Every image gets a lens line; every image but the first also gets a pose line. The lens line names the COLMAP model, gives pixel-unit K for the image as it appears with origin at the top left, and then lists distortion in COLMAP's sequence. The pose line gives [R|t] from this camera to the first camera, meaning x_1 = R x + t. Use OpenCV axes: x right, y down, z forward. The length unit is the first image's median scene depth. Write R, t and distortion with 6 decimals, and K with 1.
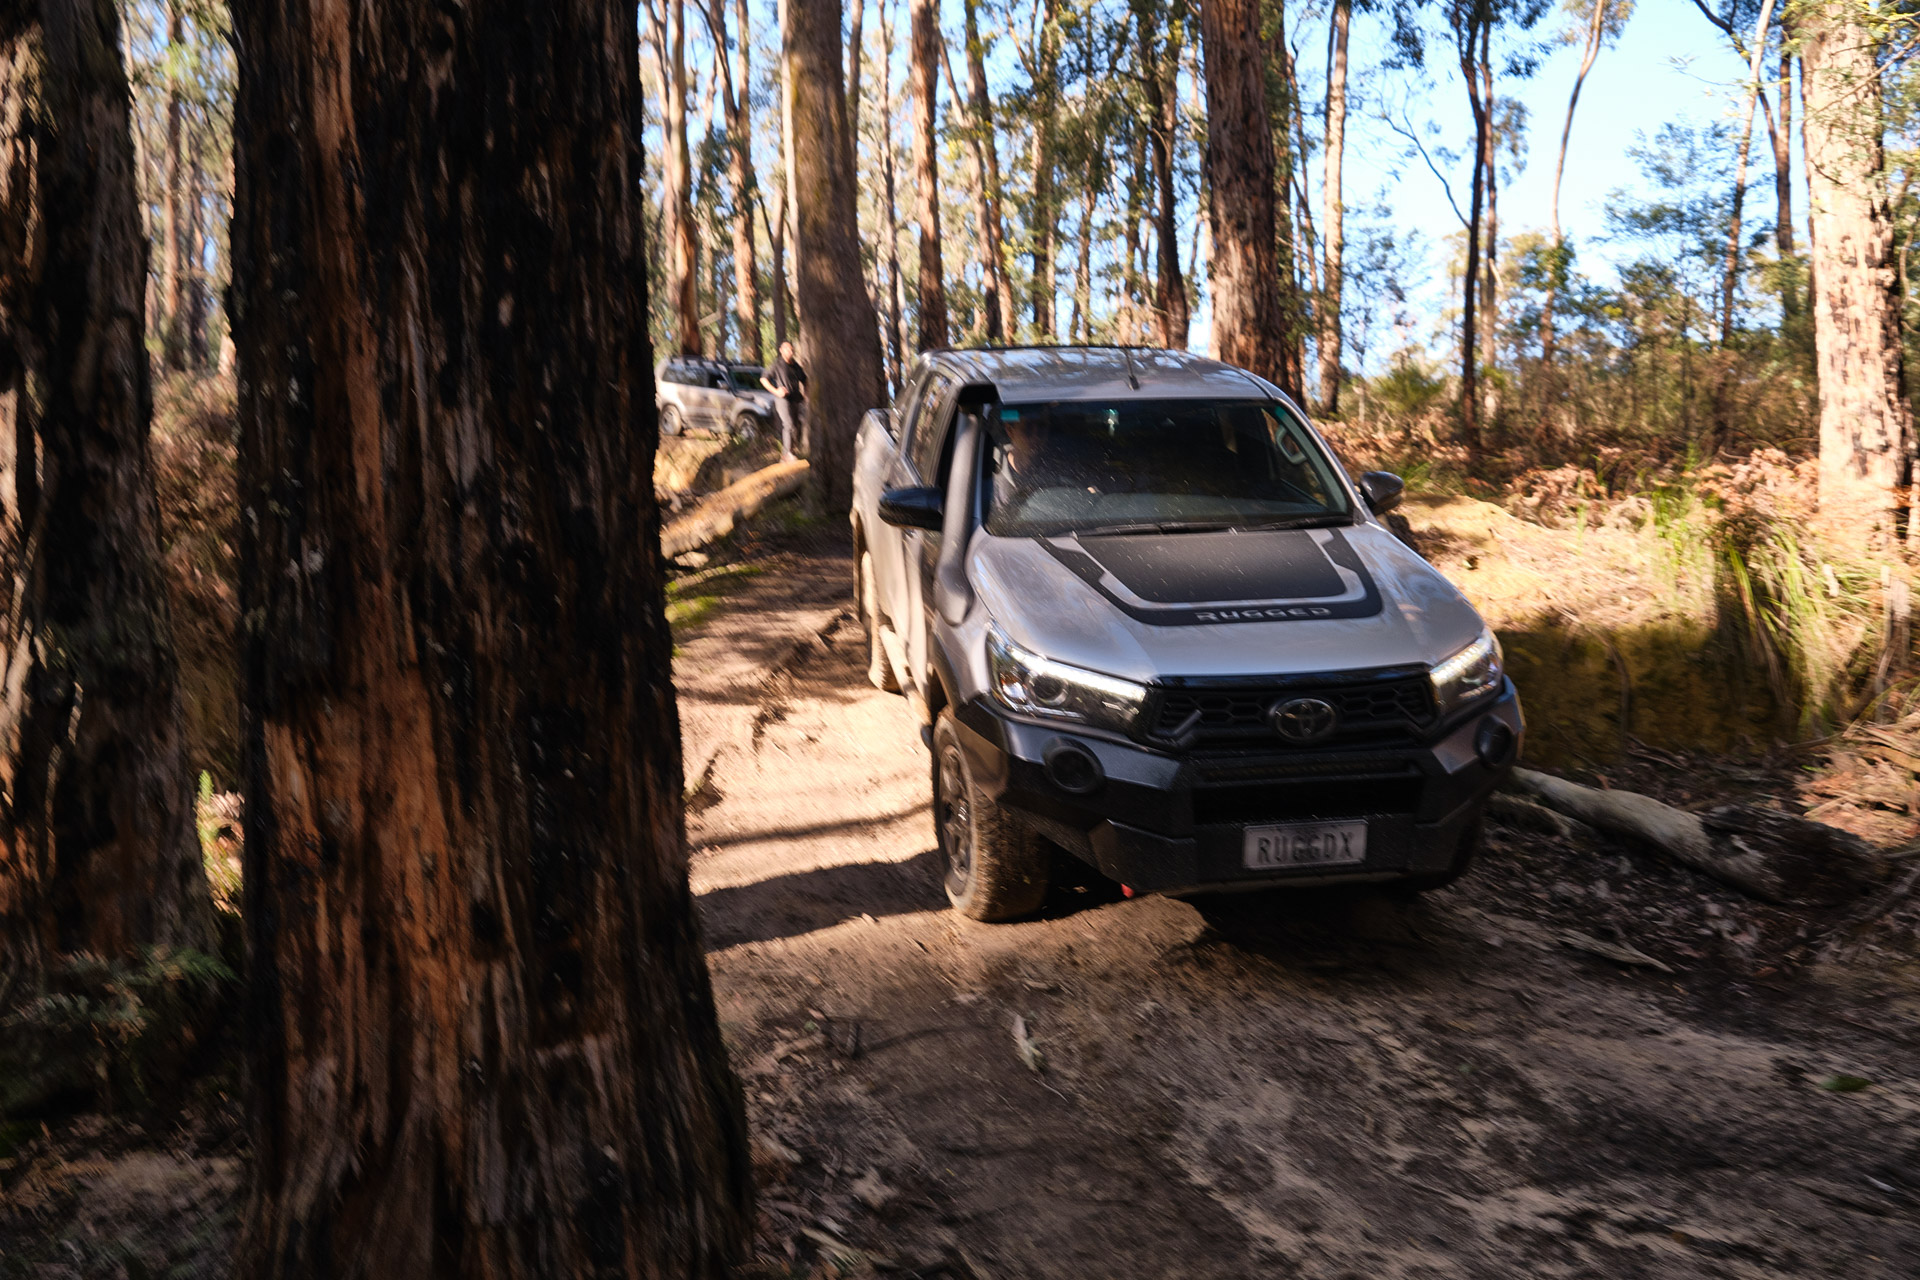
lens RADIAL K [[1535.3, 0, 960.9], [0, 1535.3, 647.3], [0, 0, 1]] dist [-0.033812, 0.025571]
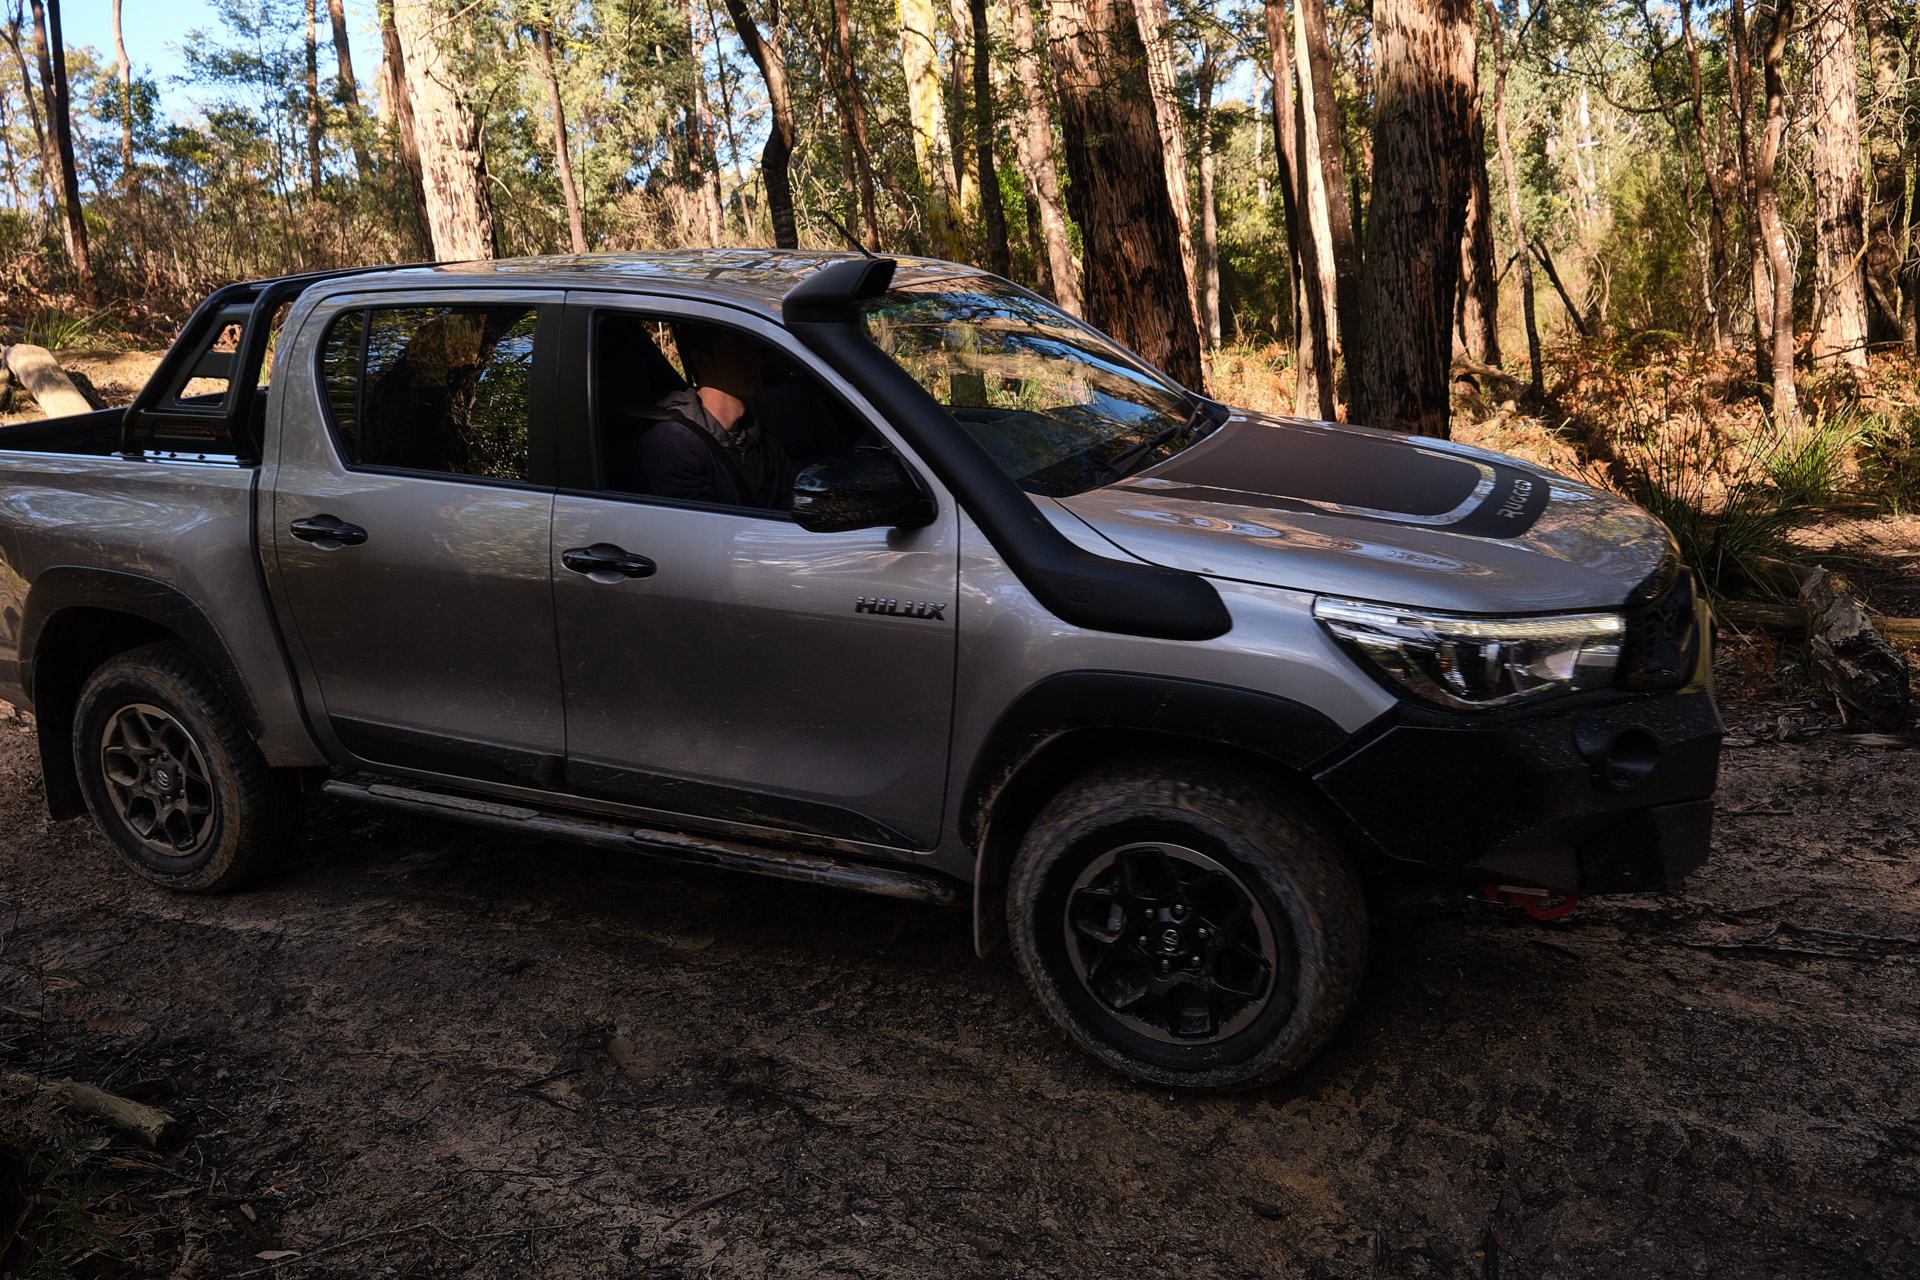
lens RADIAL K [[1535.3, 0, 953.9], [0, 1535.3, 654.9], [0, 0, 1]] dist [-0.033812, 0.025571]
pose [[0.657721, -0.161994, 0.735636, -0.089419], [0.084201, 0.986292, 0.141908, 0.003234], [-0.748540, -0.031395, 0.662346, -0.090358]]
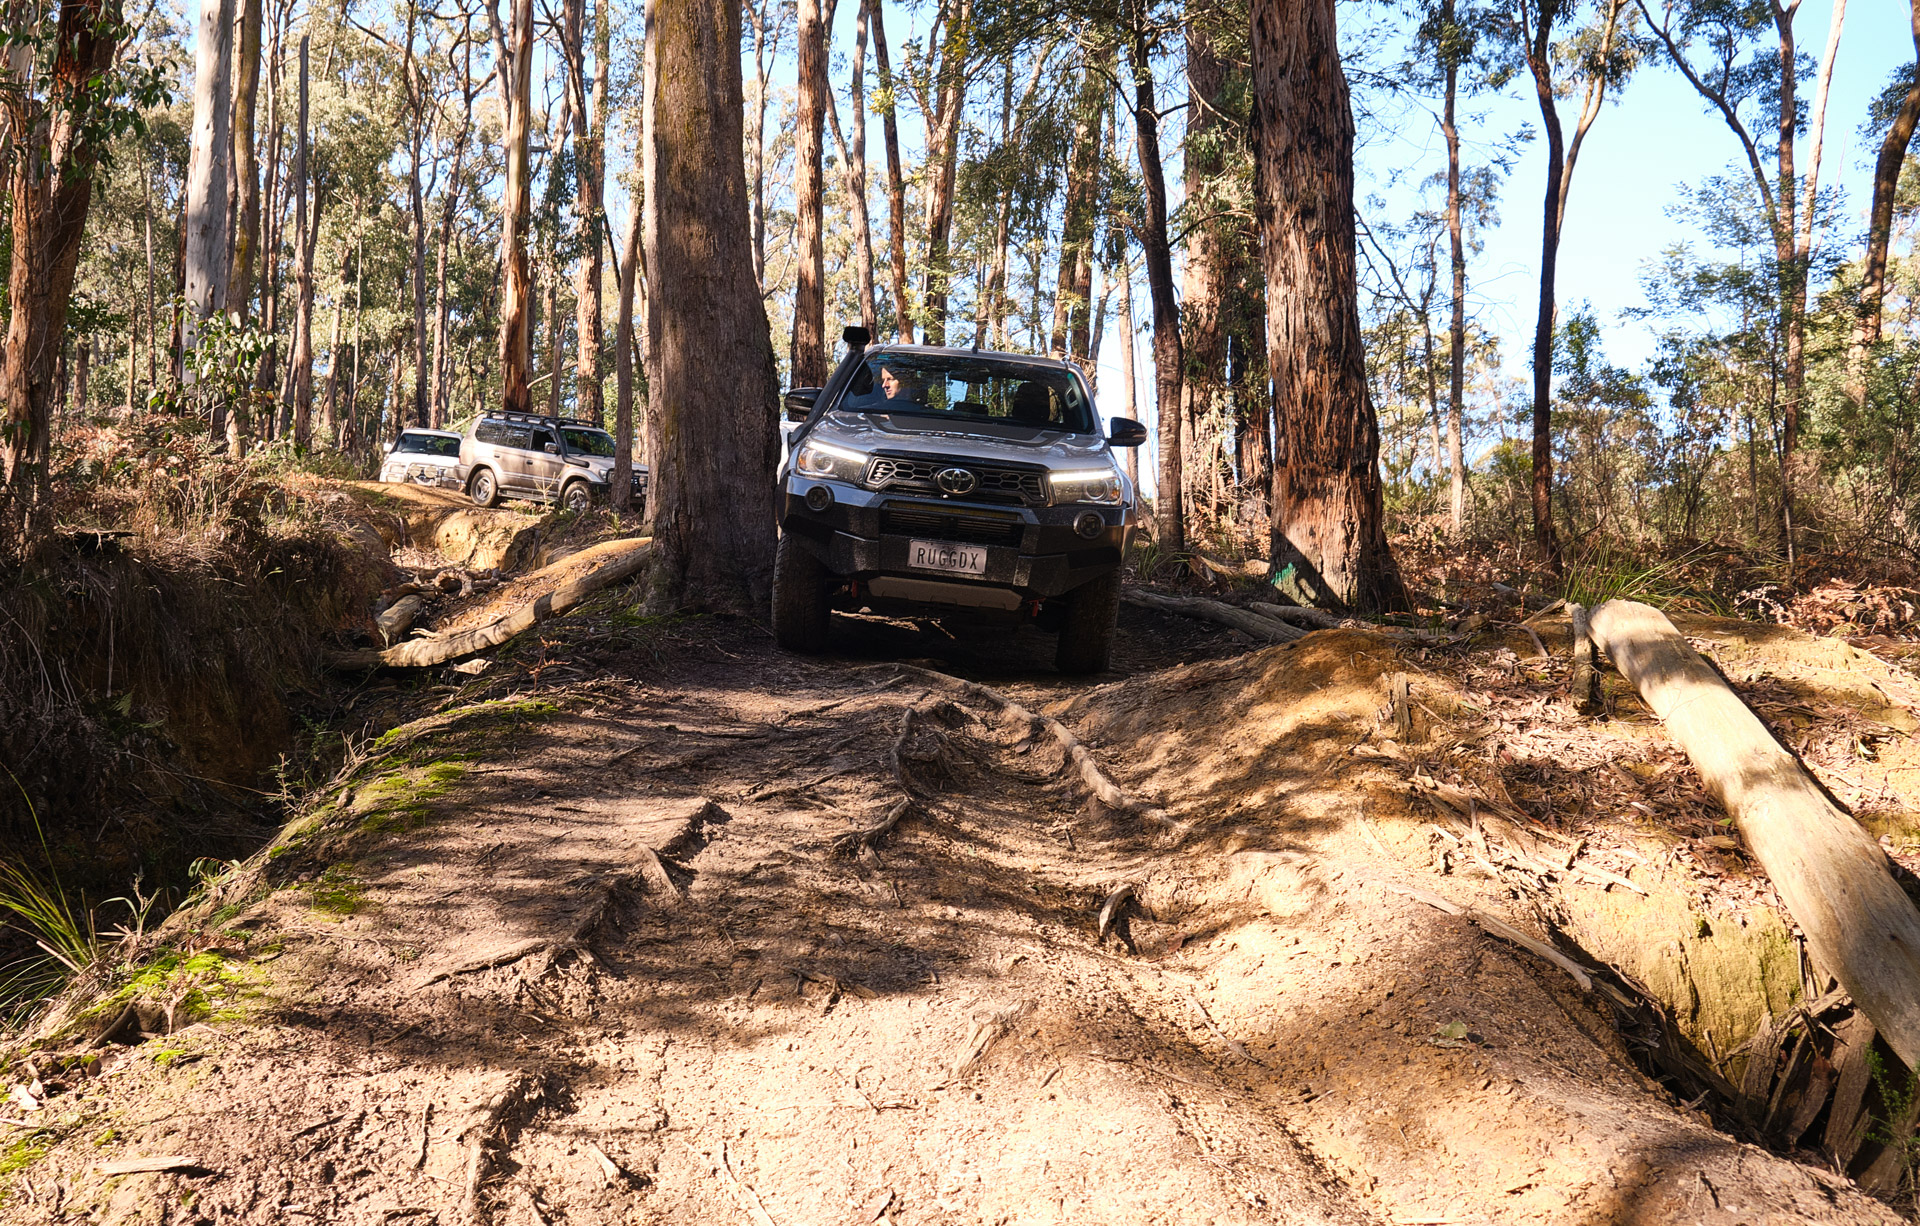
lens RADIAL K [[1684.7, 0, 814.9], [0, 1684.7, 529.1], [0, 0, 1]] dist [-0.036036, 0.028777]
pose [[0.999166, 0.040829, -0.001083, -0.035298], [-0.040590, 0.989697, -0.137300, -0.029918], [-0.004534, 0.137230, 0.990529, 0.339258]]
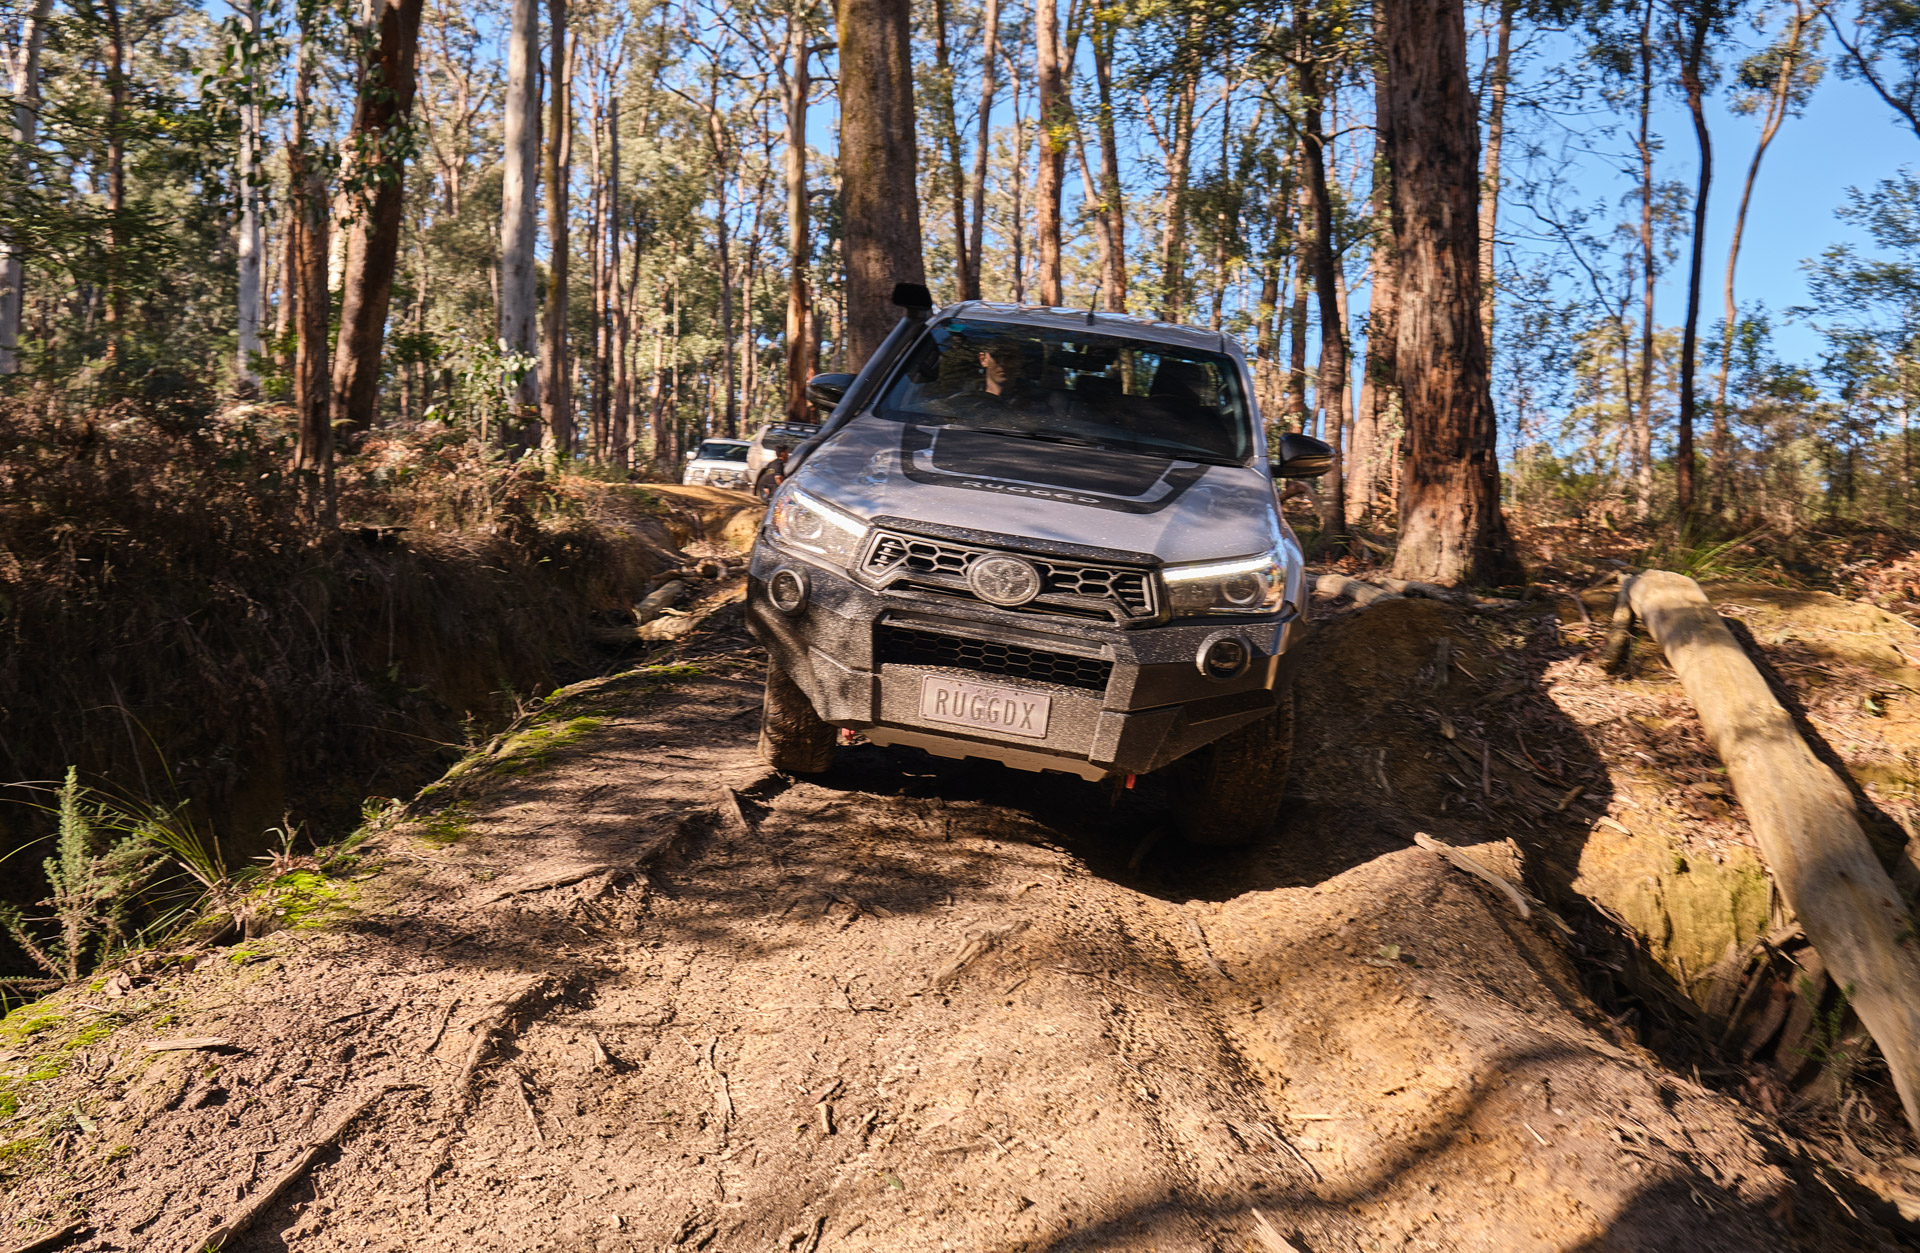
lens RADIAL K [[1461.7, 0, 962.5], [0, 1461.7, 623.3], [0, 0, 1]] dist [-0.042122, 0.038480]
pose [[0.995887, 0.034285, -0.083862, 0.023323], [-0.039843, 0.997055, -0.065526, -0.029954], [0.081369, 0.068598, 0.994321, 0.347512]]
